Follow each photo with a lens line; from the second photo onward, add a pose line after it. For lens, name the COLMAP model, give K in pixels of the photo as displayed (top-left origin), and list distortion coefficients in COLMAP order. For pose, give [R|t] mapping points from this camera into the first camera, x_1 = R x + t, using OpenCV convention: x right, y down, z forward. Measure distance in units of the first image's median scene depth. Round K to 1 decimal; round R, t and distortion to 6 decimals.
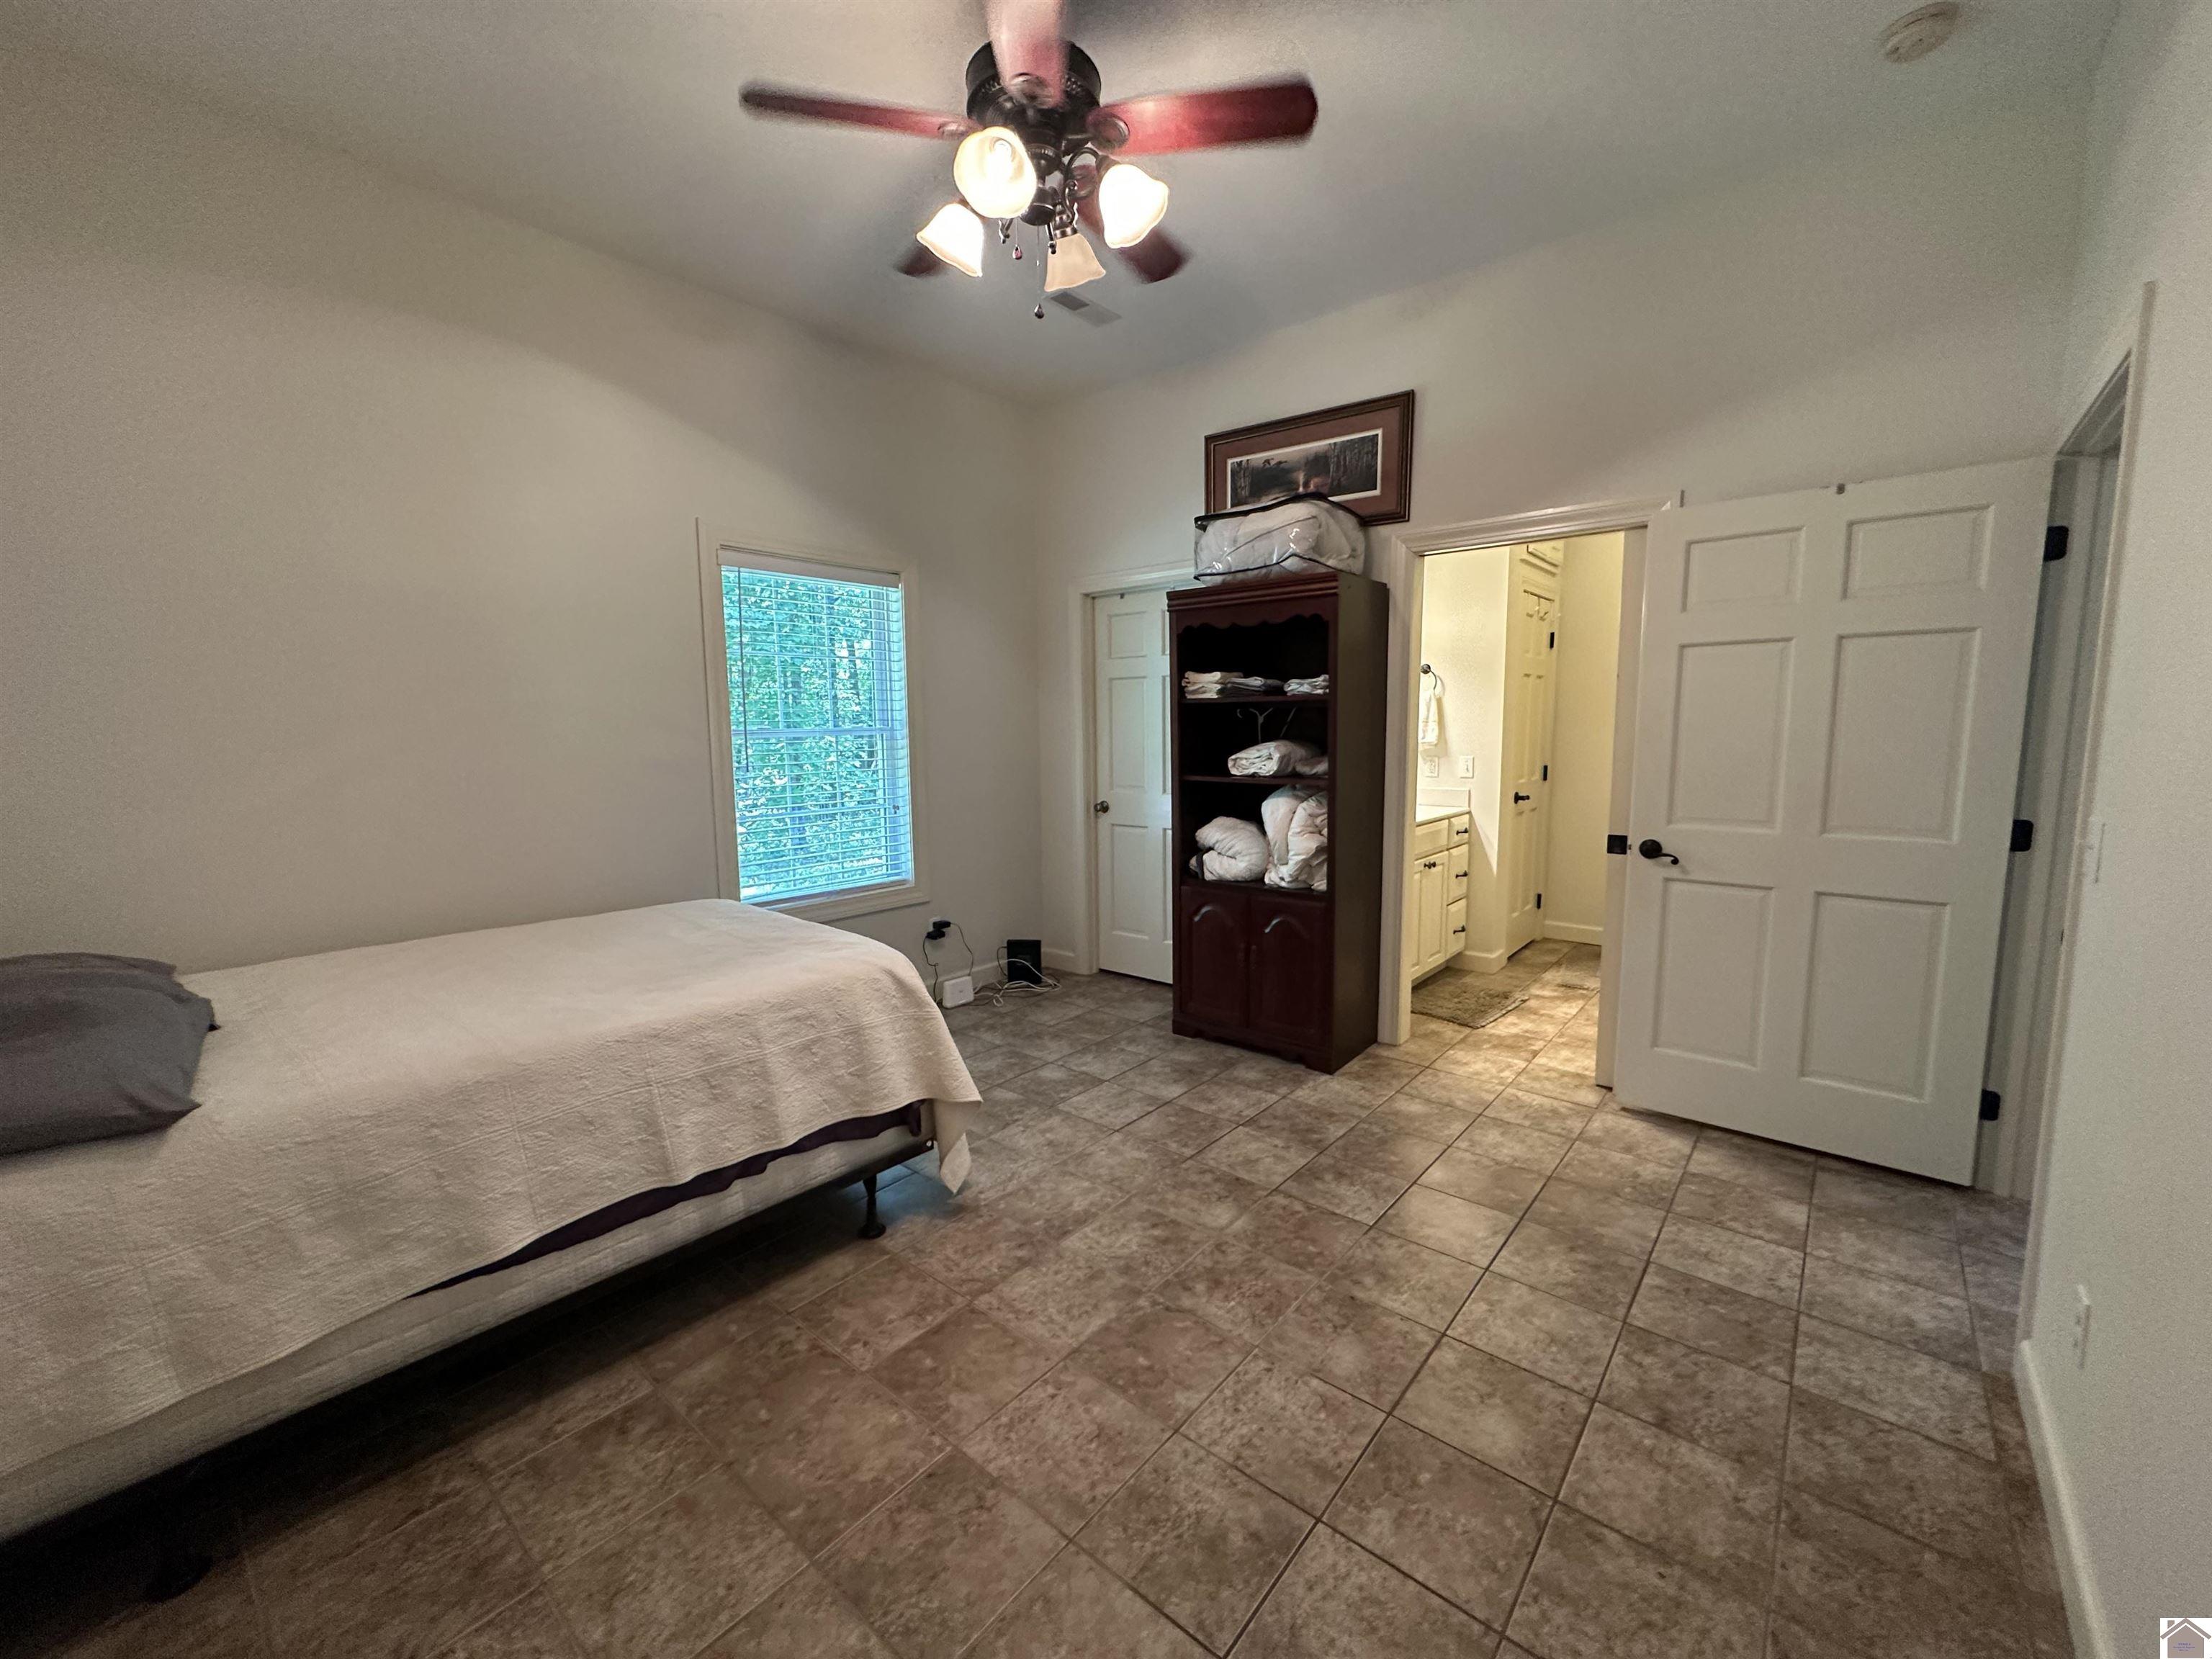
lens RADIAL K [[876.0, 0, 1102.0], [0, 876.0, 828.0], [0, 0, 1]] dist [-0.000971, 0.000216]
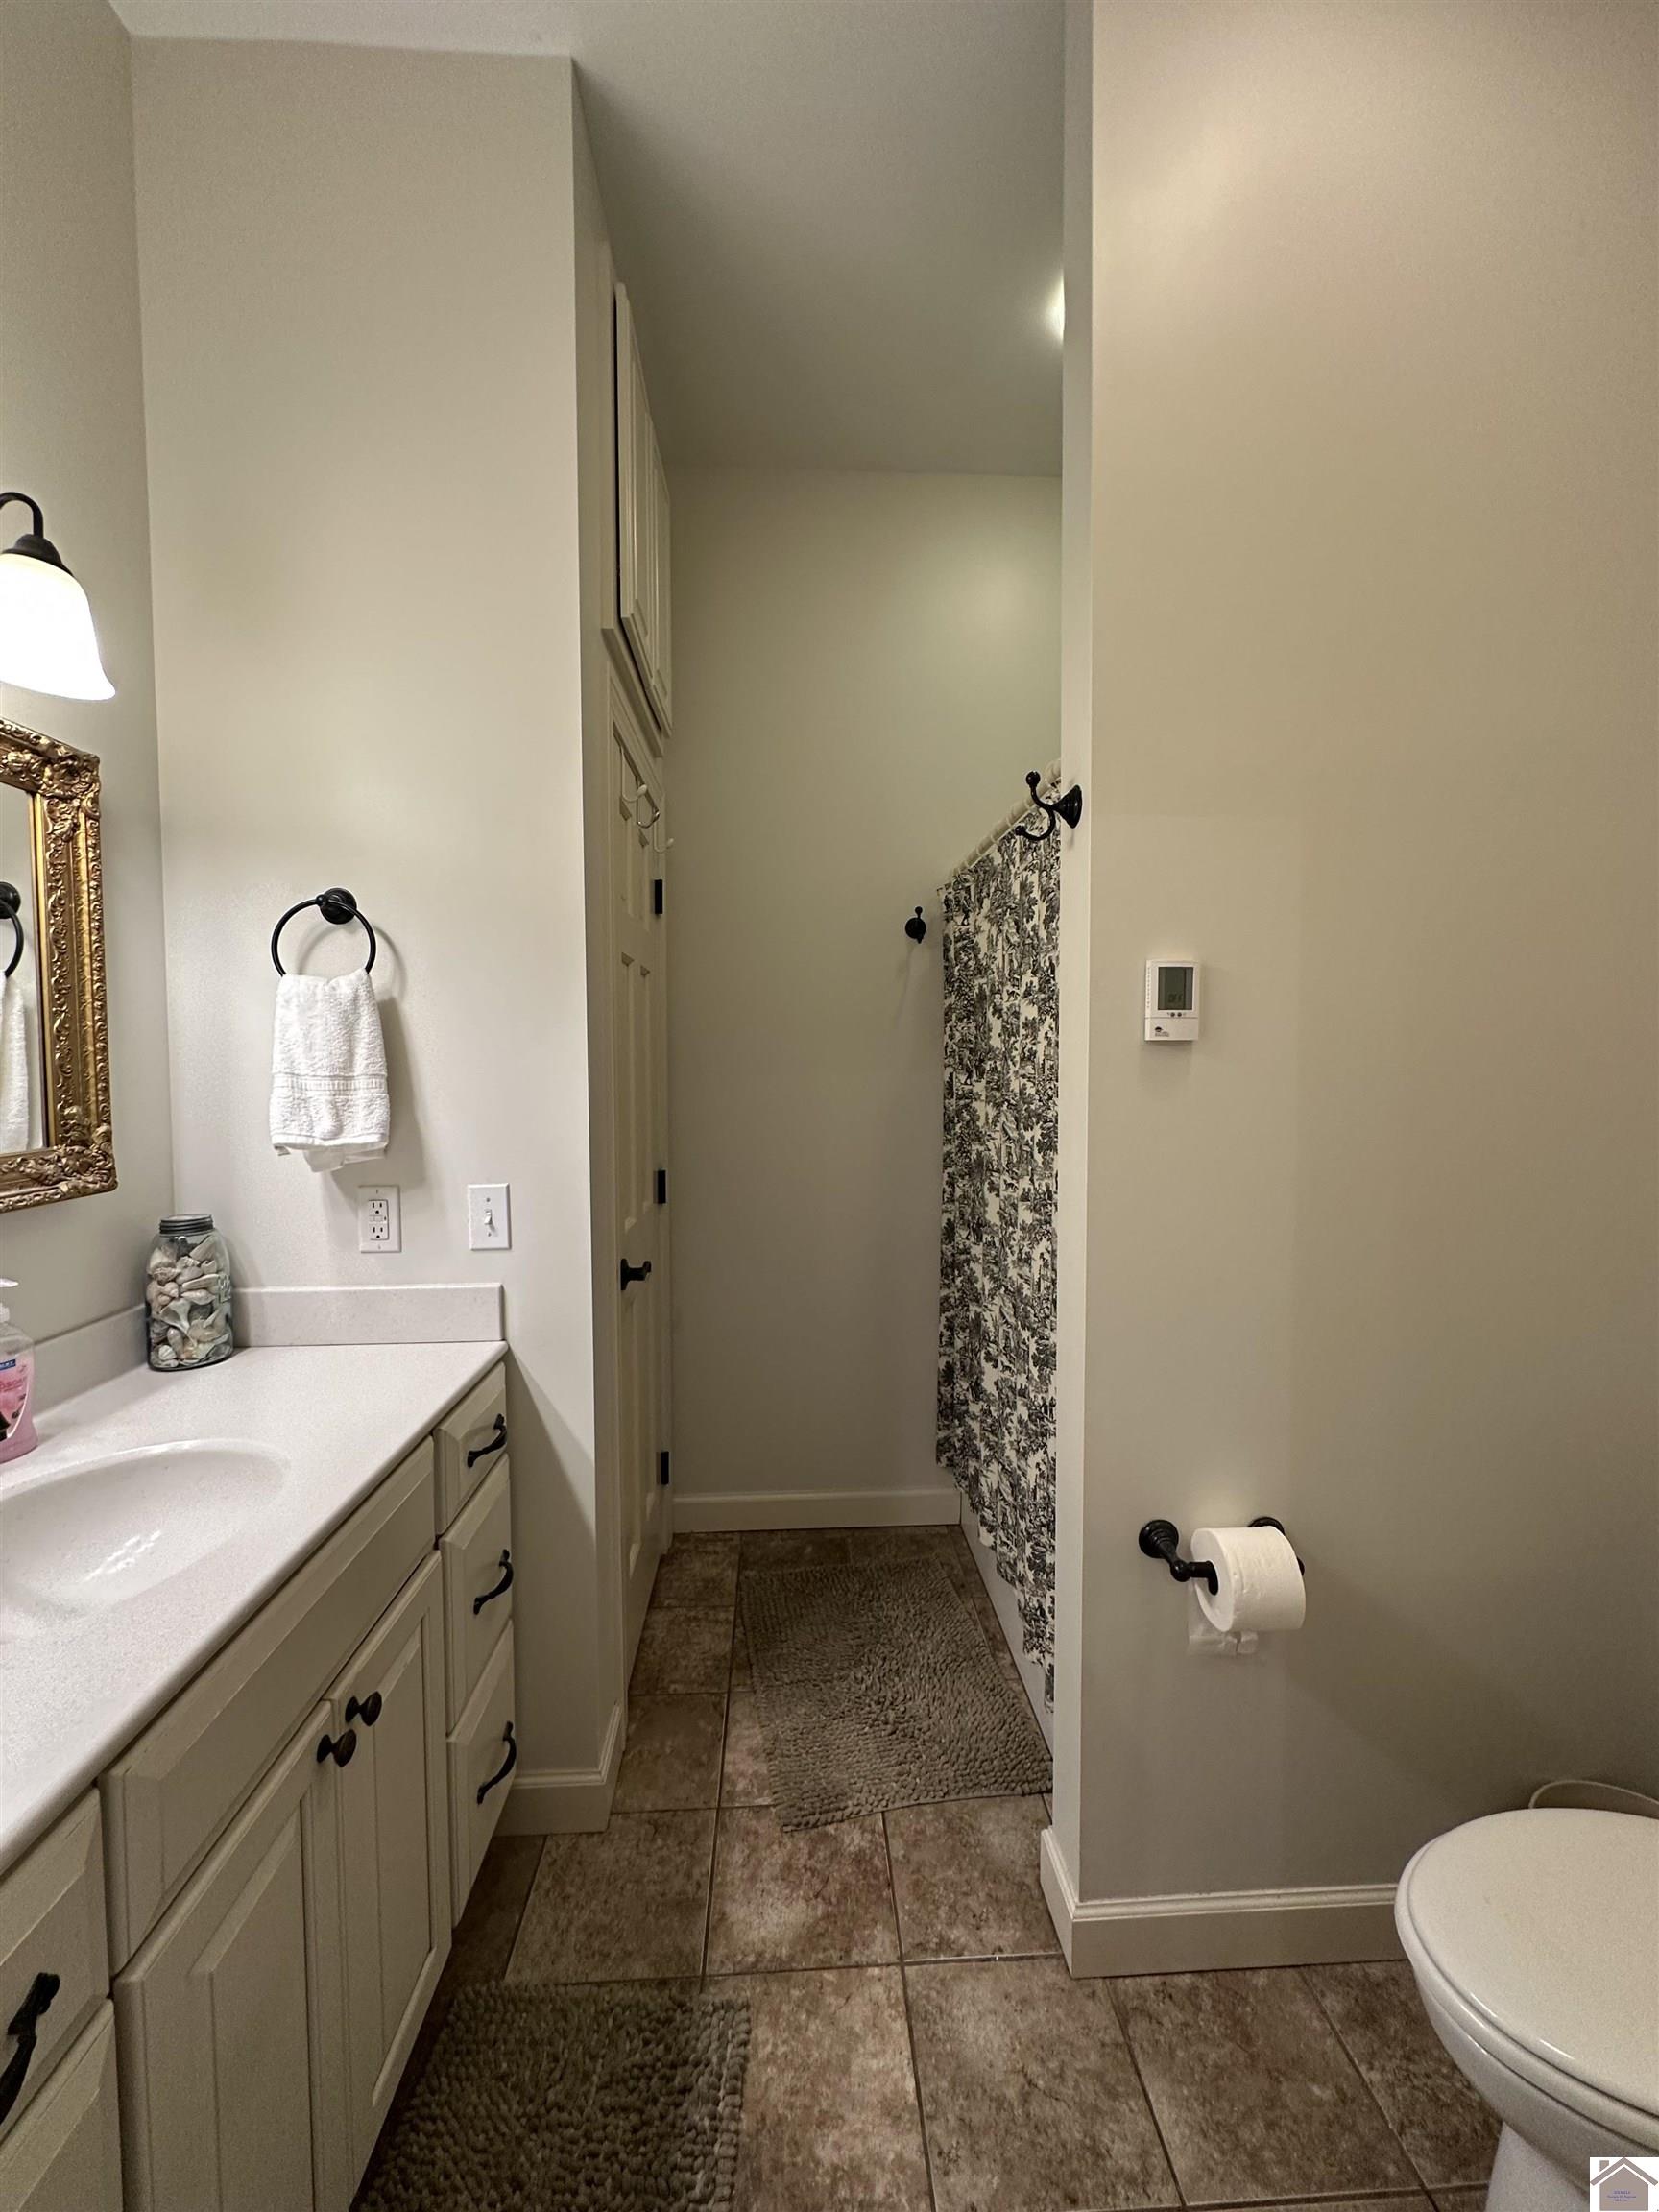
lens RADIAL K [[876.0, 0, 823.9], [0, 876.0, 1103.9], [0, 0, 1]] dist [-0.000971, 0.000216]
pose [[0.723013, -0.026095, 0.690342, 0.282475], [0.075378, 0.996300, -0.041286, -0.089112], [-0.686710, 0.081887, 0.722304, 0.675922]]
